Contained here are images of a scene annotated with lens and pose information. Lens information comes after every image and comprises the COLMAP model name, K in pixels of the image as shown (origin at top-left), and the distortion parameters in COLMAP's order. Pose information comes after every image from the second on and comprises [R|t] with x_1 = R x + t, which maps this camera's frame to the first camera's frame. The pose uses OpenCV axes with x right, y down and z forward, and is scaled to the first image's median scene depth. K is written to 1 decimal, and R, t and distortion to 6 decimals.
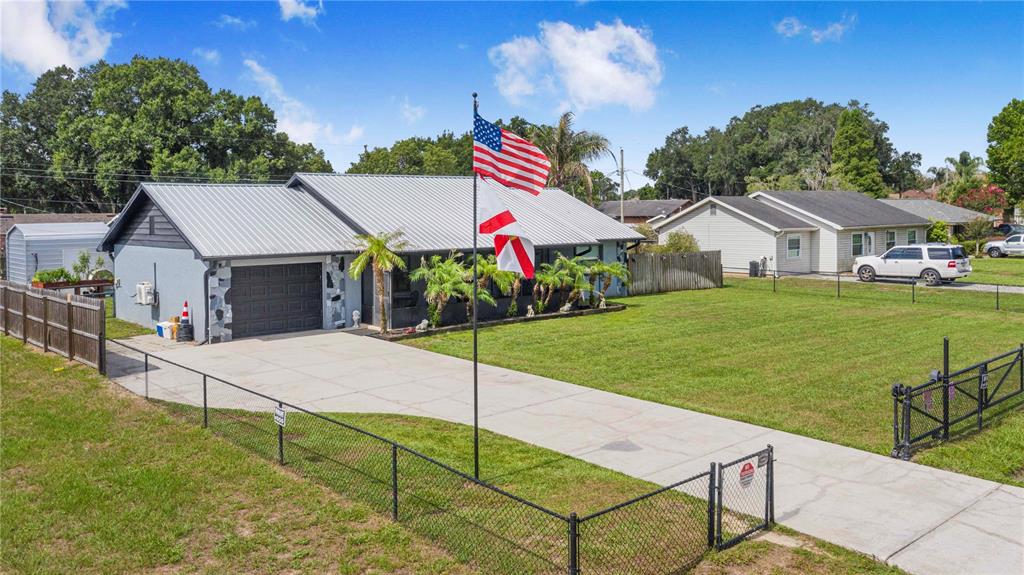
lens RADIAL K [[827.6, 0, 488.1], [0, 827.6, 285.6], [0, 0, 1]] dist [-0.007759, 0.000517]
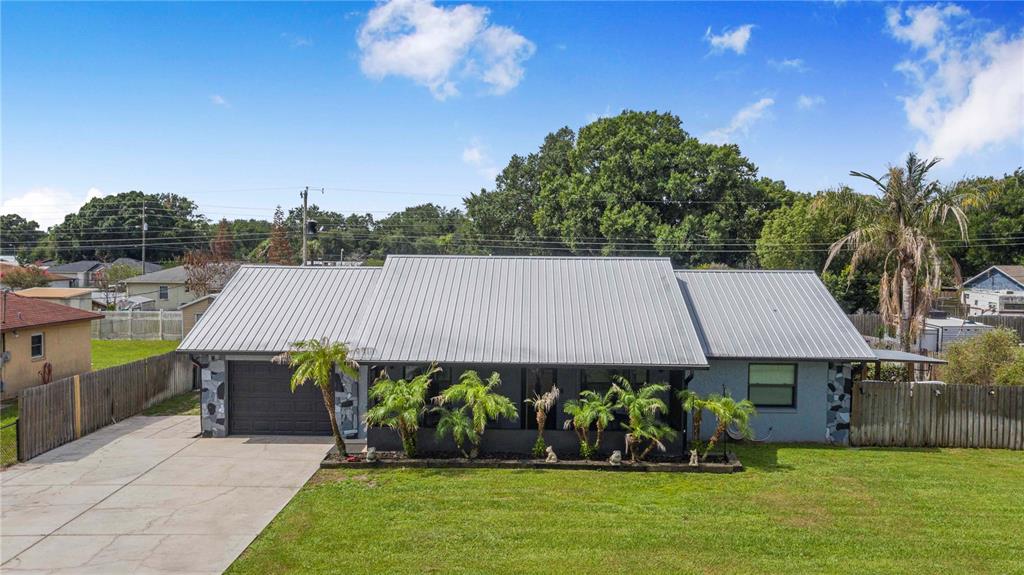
lens RADIAL K [[868.6, 0, 512.0], [0, 868.6, 287.5], [0, 0, 1]] dist [-0.012710, 0.004304]
pose [[0.755788, 0.043085, -0.653397, 0.517788], [-0.076339, 0.996826, -0.022571, -0.095603], [0.650351, 0.066939, 0.756679, 0.391898]]
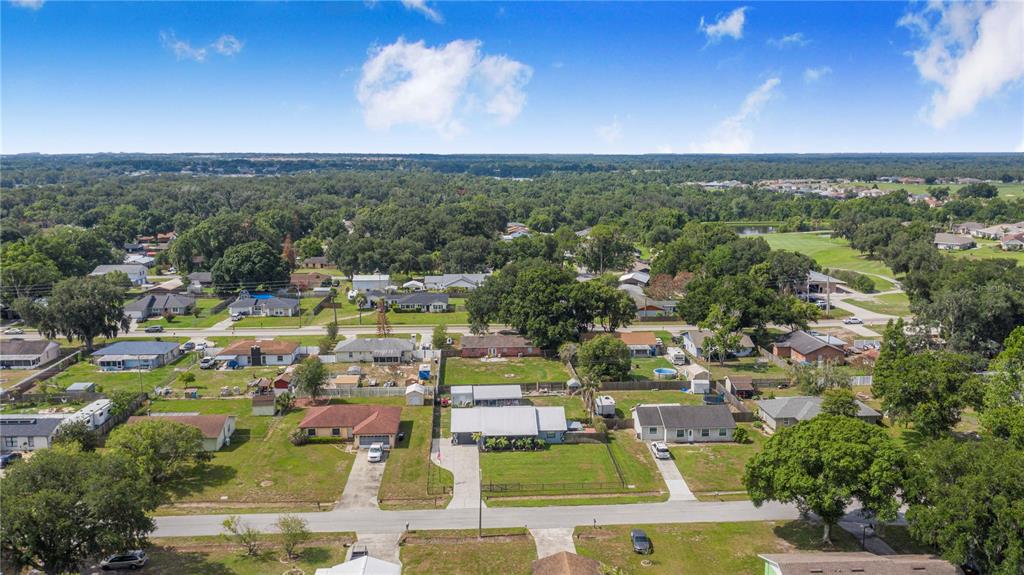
lens RADIAL K [[827.6, 0, 488.1], [0, 827.6, 285.6], [0, 0, 1]] dist [-0.007759, 0.000517]
pose [[0.781308, 0.108783, -0.614592, 2.756728], [-0.055521, 0.992904, 0.105162, -1.394165], [0.621671, -0.048041, 0.781804, -2.766138]]
